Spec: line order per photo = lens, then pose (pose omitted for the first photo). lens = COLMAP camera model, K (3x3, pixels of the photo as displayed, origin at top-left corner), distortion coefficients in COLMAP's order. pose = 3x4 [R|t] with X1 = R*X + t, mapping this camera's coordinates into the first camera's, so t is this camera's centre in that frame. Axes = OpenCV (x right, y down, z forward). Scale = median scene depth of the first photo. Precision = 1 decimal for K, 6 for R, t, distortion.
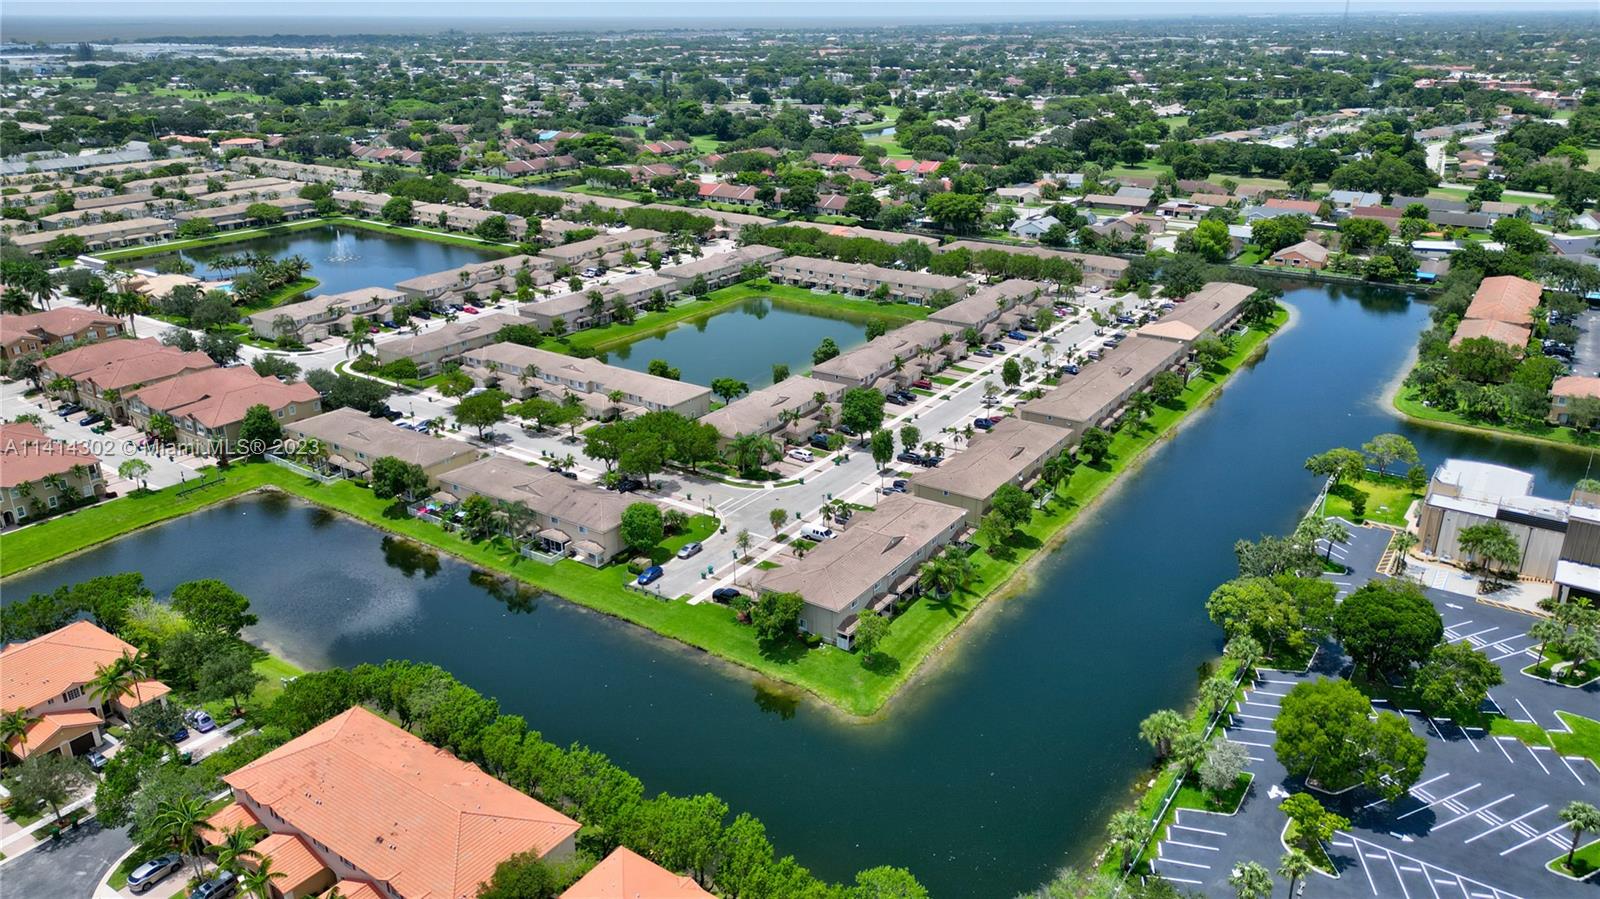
lens RADIAL K [[1124.3, 0, 800.0], [0, 1124.3, 449.5], [0, 0, 1]] dist [0.075409, -0.049083]
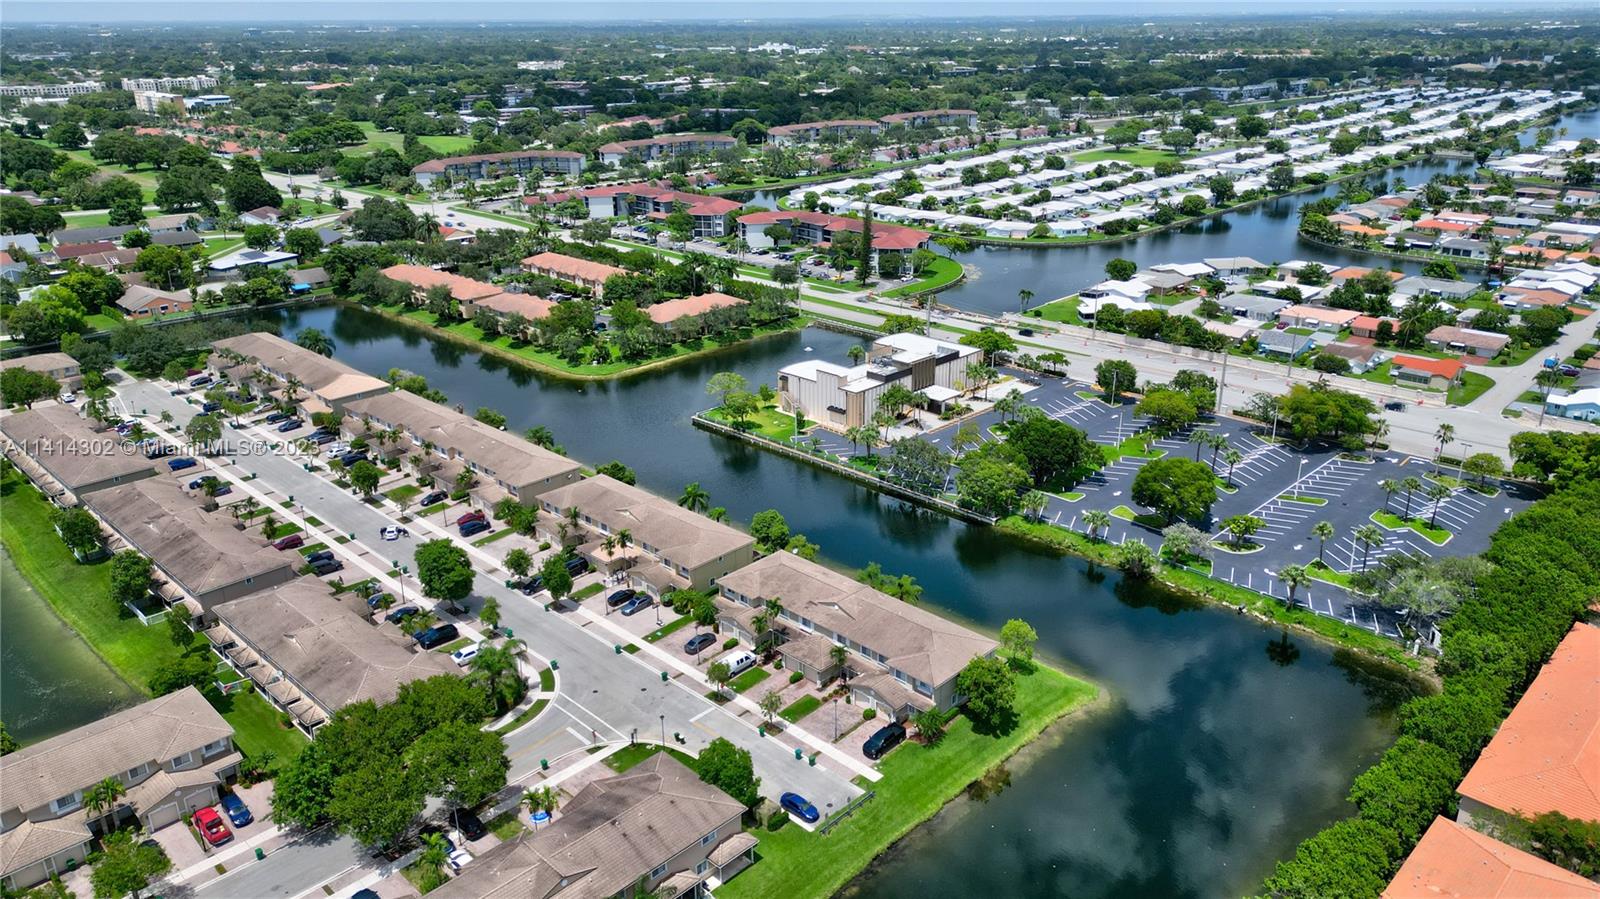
lens RADIAL K [[1124.3, 0, 800.0], [0, 1124.3, 449.5], [0, 0, 1]] dist [0.075409, -0.049083]
pose [[0.166413, -0.353185, 0.920634, -0.590256], [0.365078, 0.889372, 0.275201, -0.236891], [-0.915983, 0.290306, 0.276943, 0.615610]]
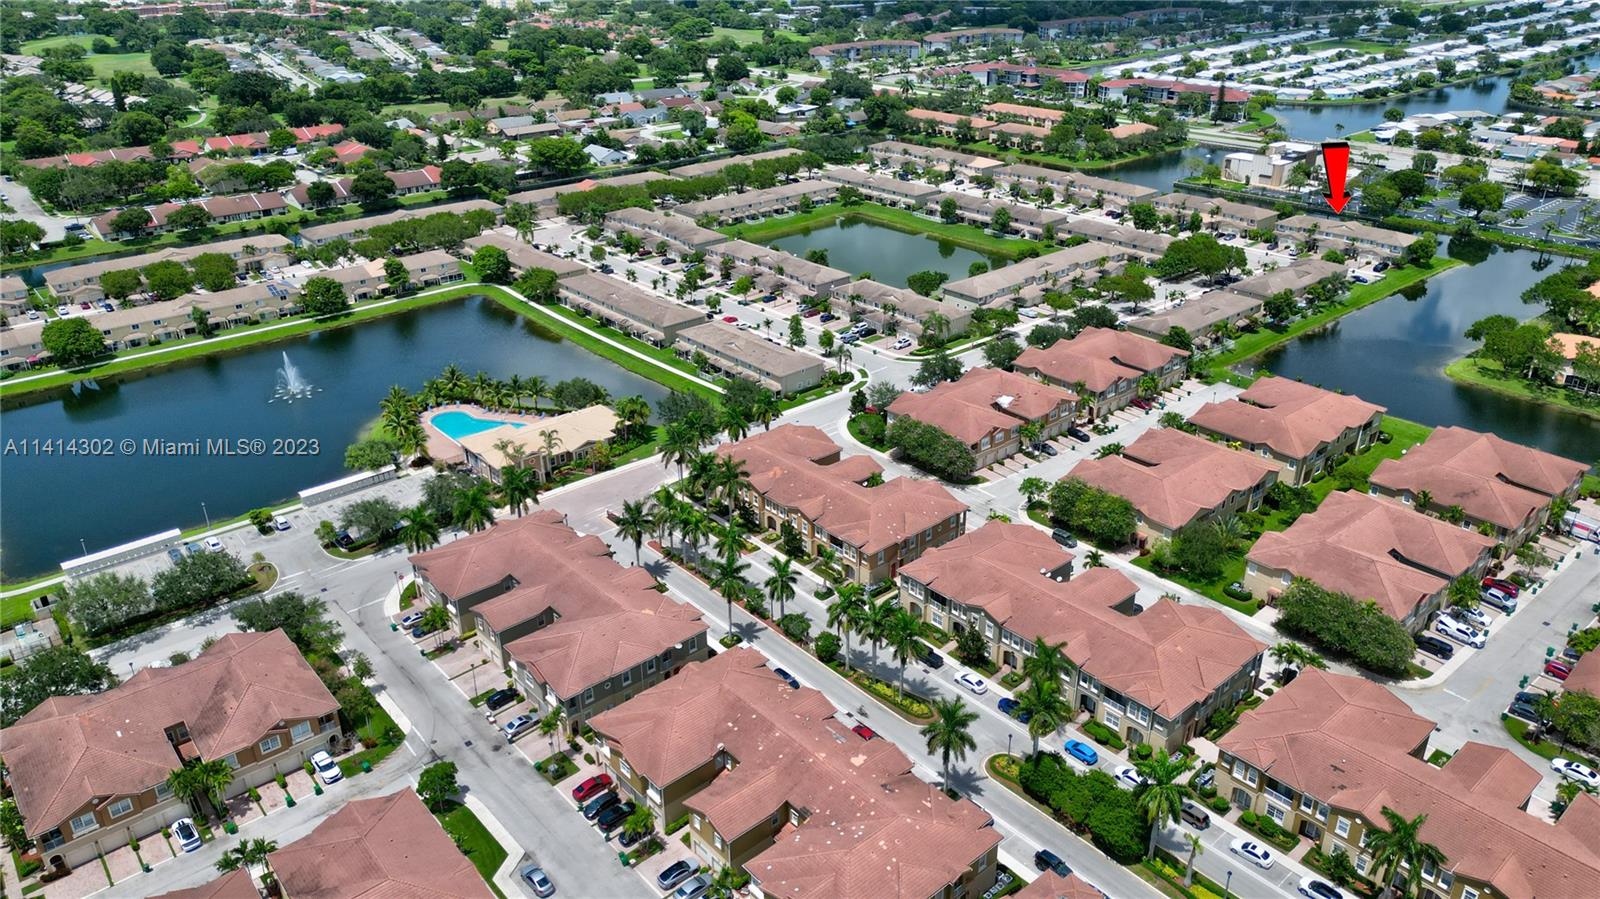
lens RADIAL K [[1124.3, 0, 800.0], [0, 1124.3, 449.5], [0, 0, 1]] dist [0.075409, -0.049083]
pose [[0.248554, -0.416875, 0.874320, -1.758262], [0.355065, 0.879028, 0.318181, -0.470853], [-0.901194, 0.231355, 0.366504, 1.001036]]
